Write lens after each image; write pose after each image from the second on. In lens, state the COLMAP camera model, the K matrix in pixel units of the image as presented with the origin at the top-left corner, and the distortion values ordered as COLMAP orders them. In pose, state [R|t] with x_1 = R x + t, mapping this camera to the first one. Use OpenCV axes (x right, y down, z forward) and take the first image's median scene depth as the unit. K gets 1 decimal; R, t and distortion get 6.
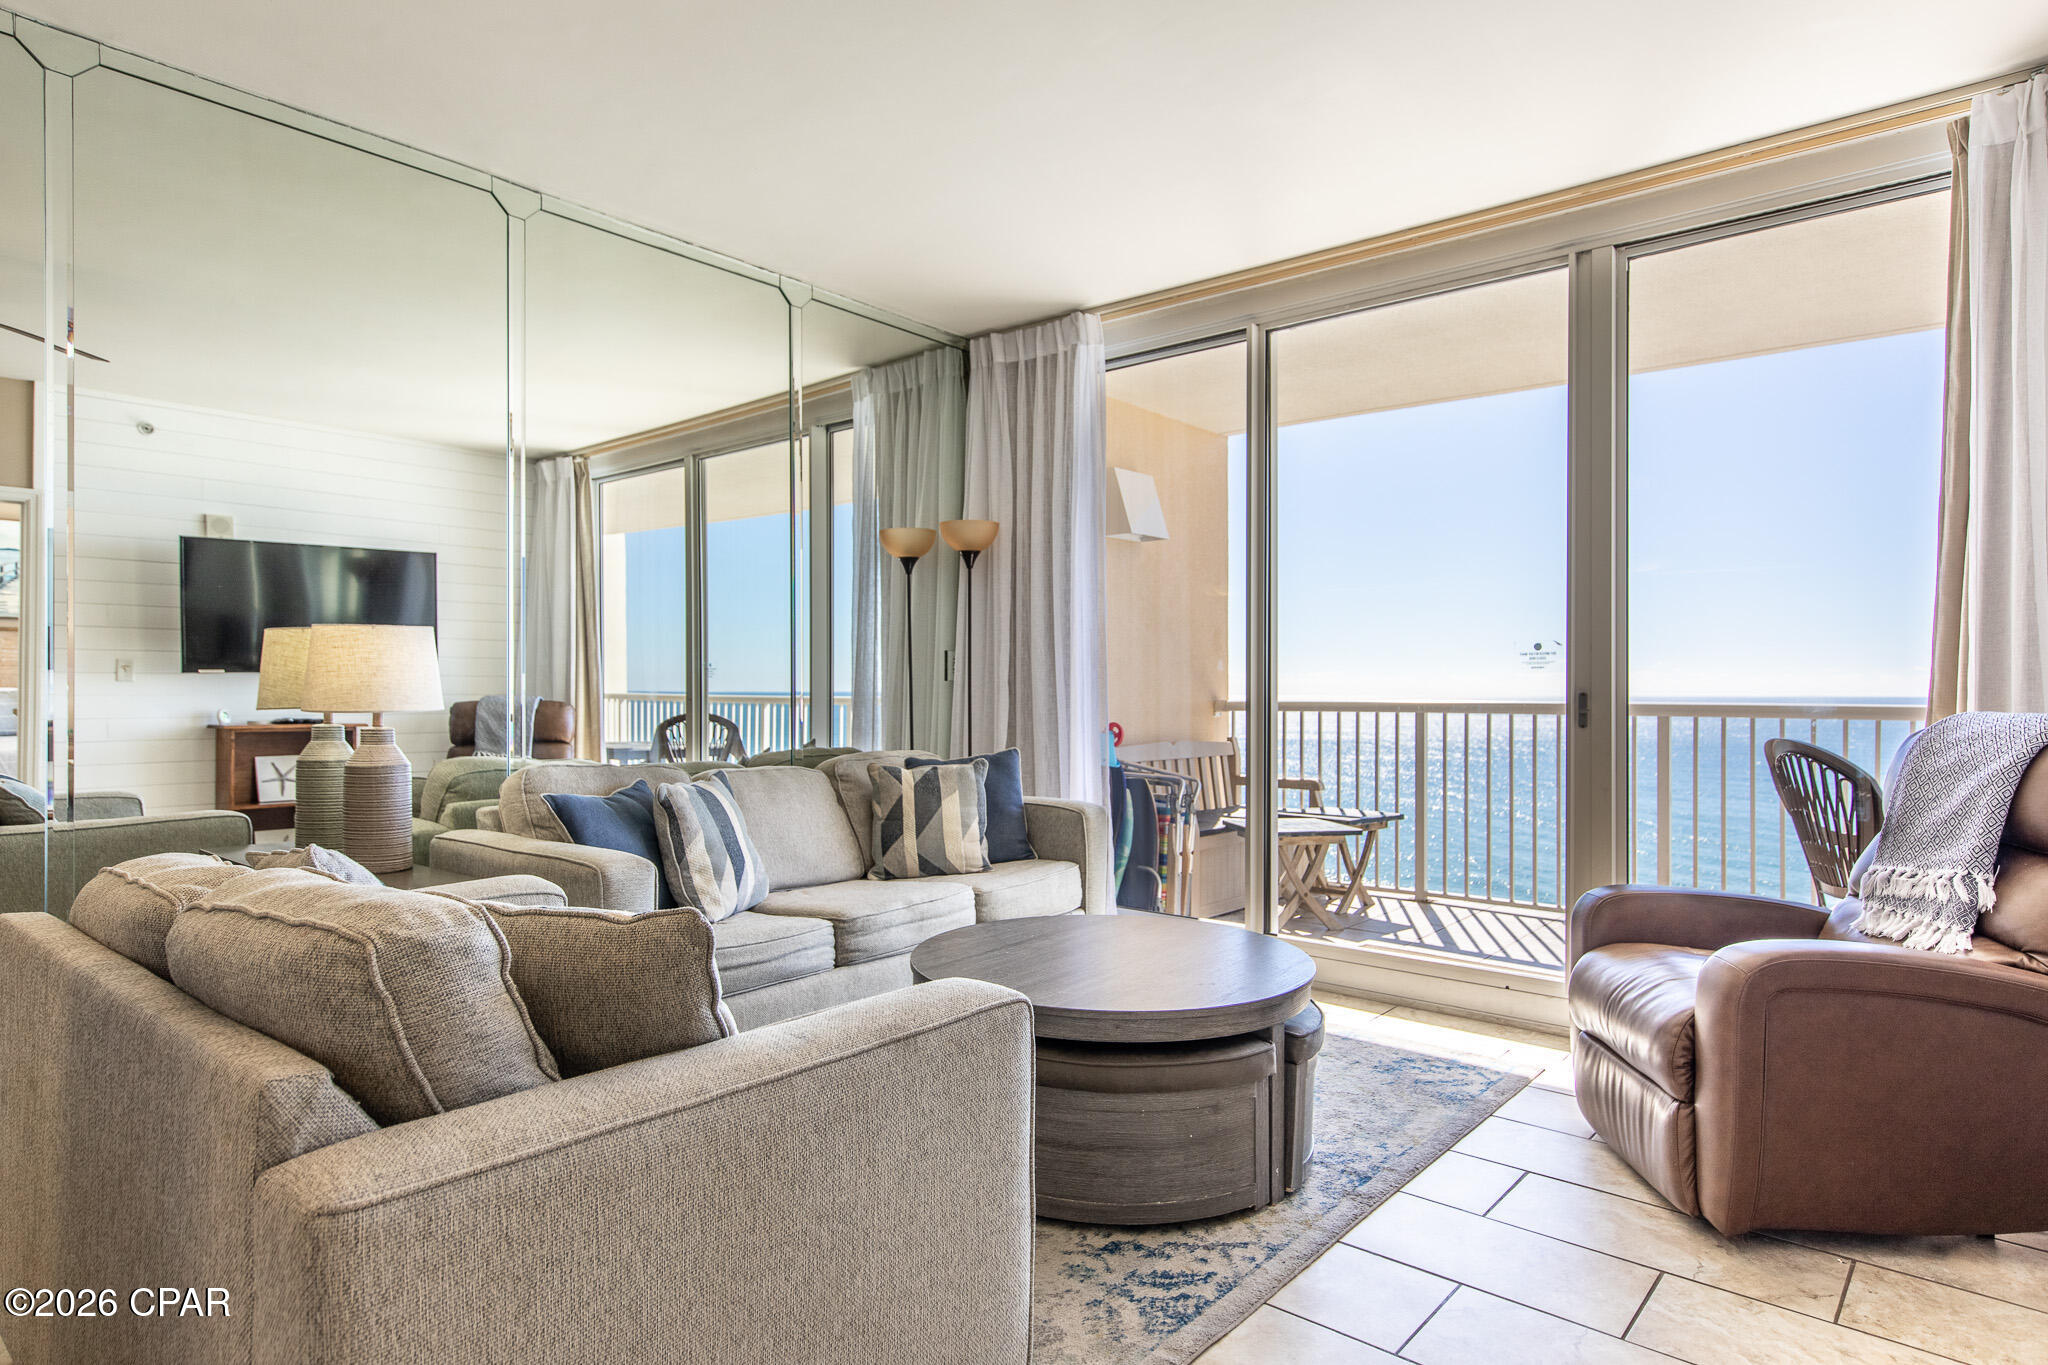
lens RADIAL K [[1145.0, 0, 1072.5], [0, 1145.0, 689.8], [0, 0, 1]] dist [0.003667, 0.001072]
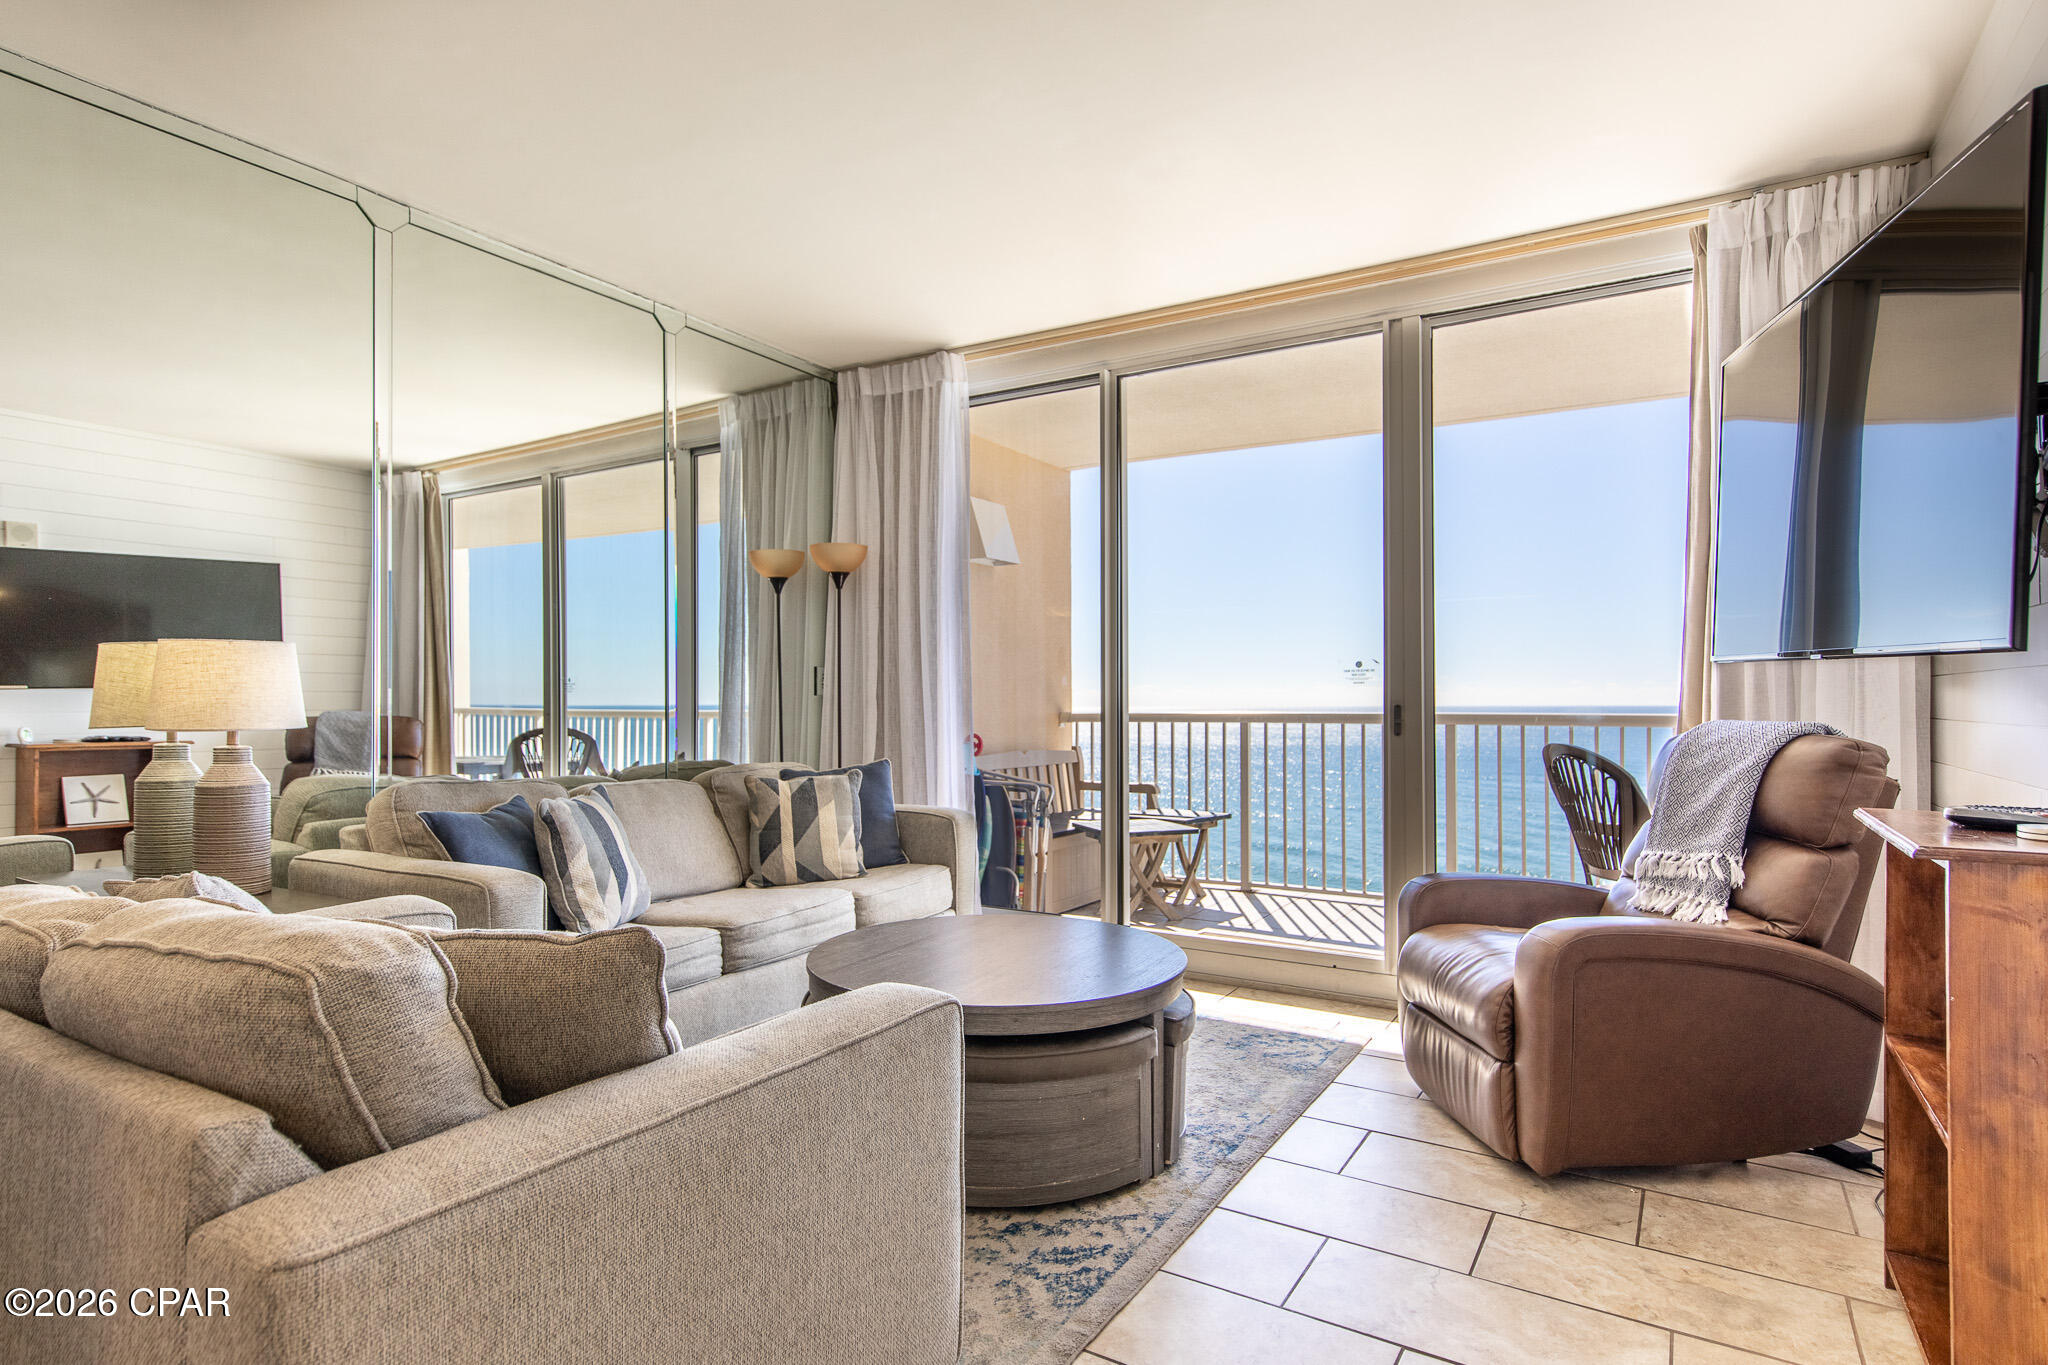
lens RADIAL K [[1055.9, 0, 1067.1], [0, 1055.9, 692.0], [0, 0, 1]] dist [0.004598, -0.000511]
pose [[0.988547, -0.002067, 0.150899, -0.046511], [0.003491, 0.999952, -0.009167, -0.002110], [-0.150873, 0.009588, 0.988507, 0.012595]]
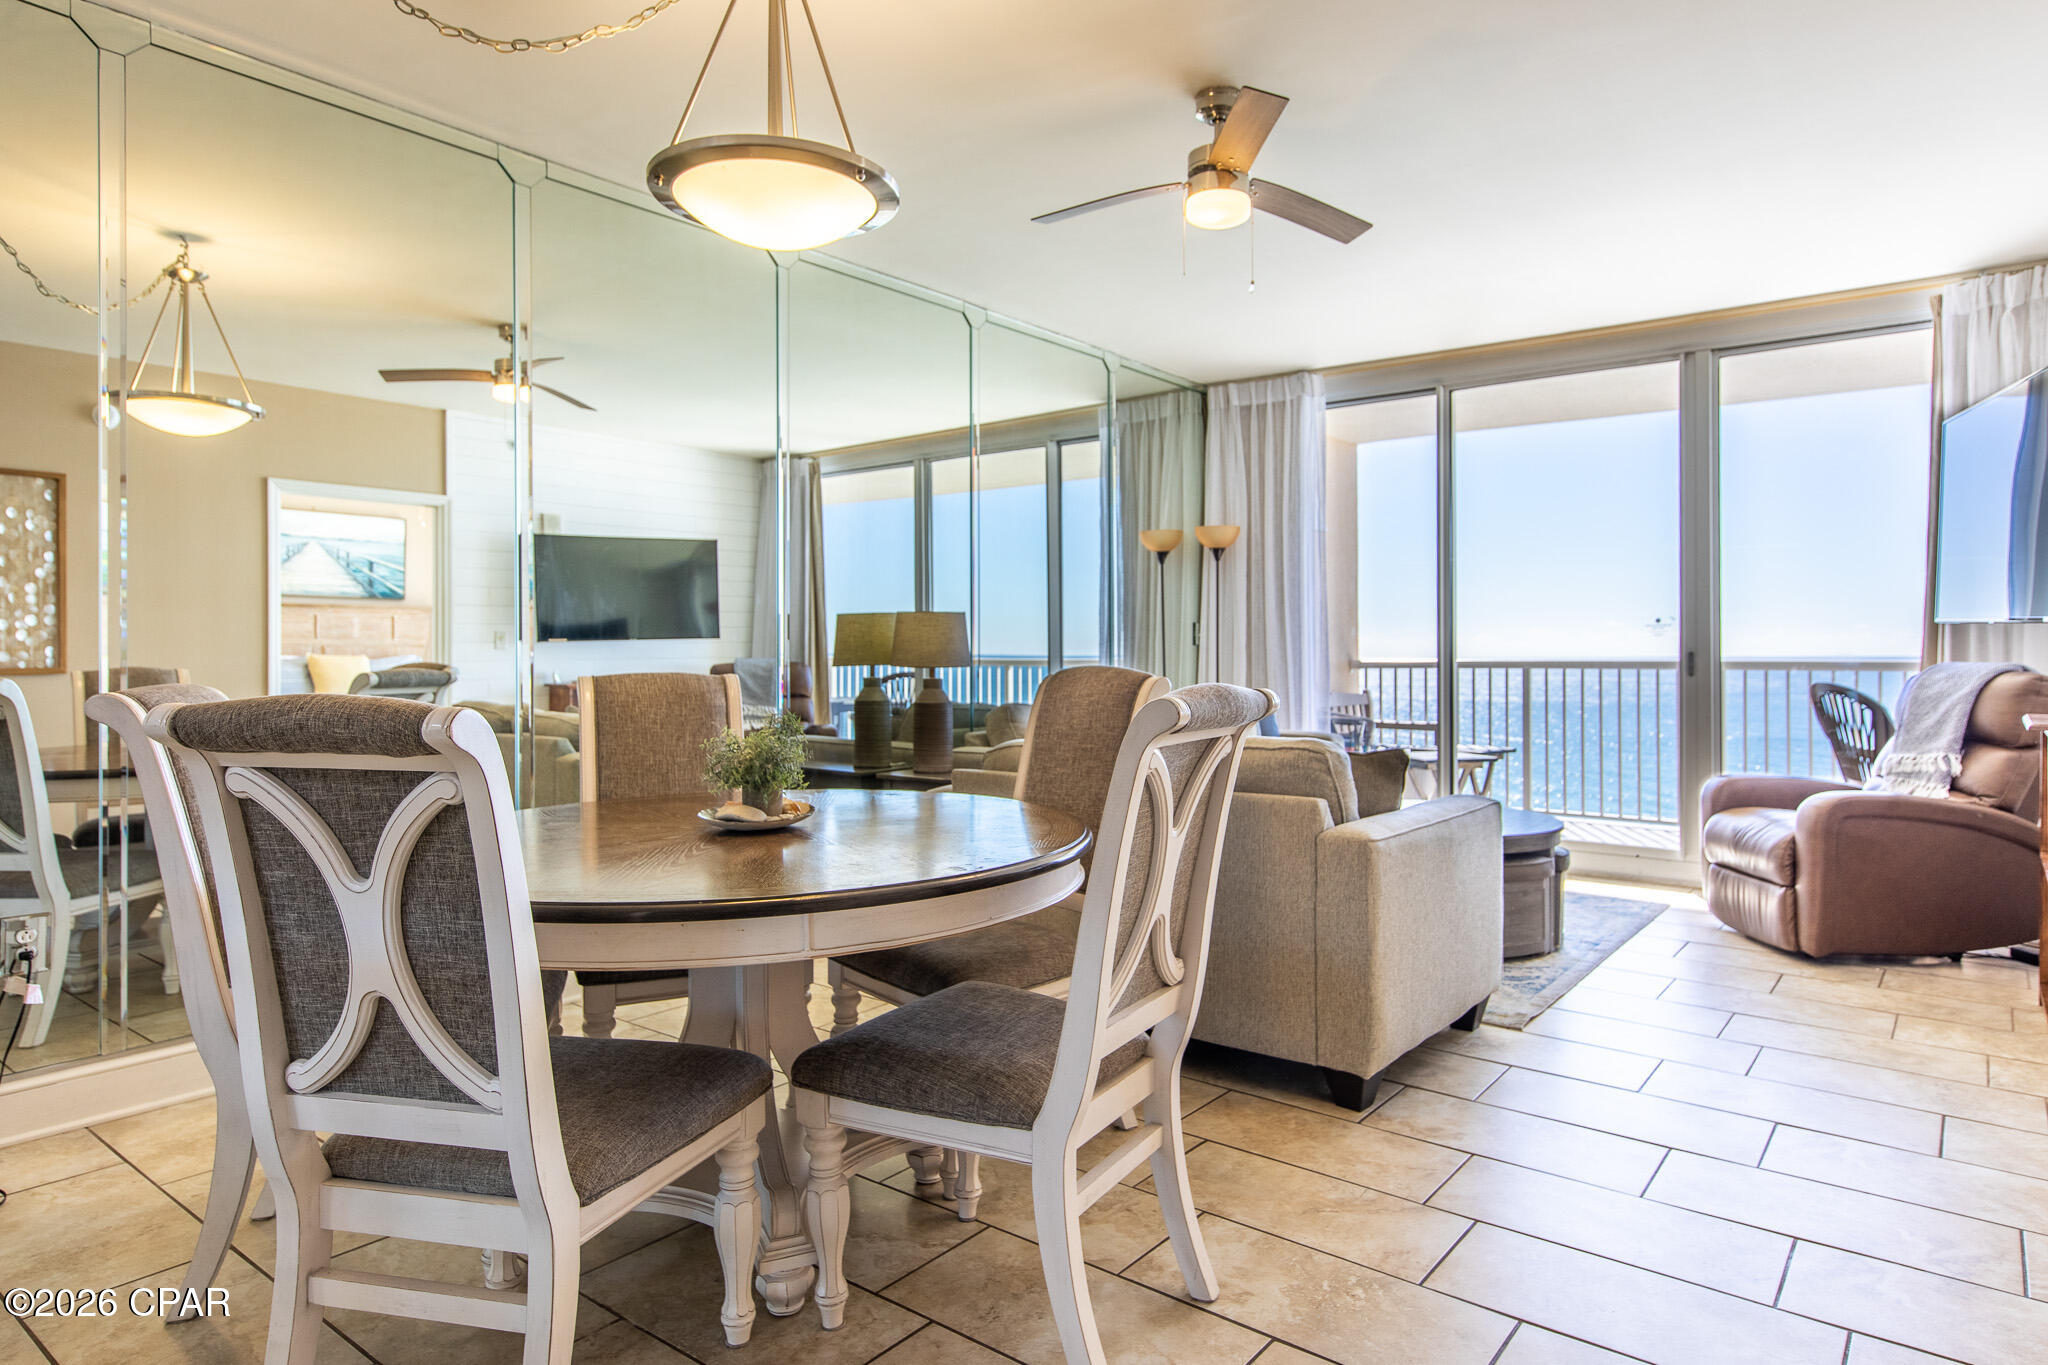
lens RADIAL K [[1188.2, 0, 1092.7], [0, 1188.2, 650.5], [0, 0, 1]] dist [0.001941, 0.001073]
pose [[0.999126, -0.004493, 0.041561, -0.464273], [0.004575, 0.999988, -0.001873, 0.000031], [-0.041552, 0.002062, 0.999134, -0.592367]]
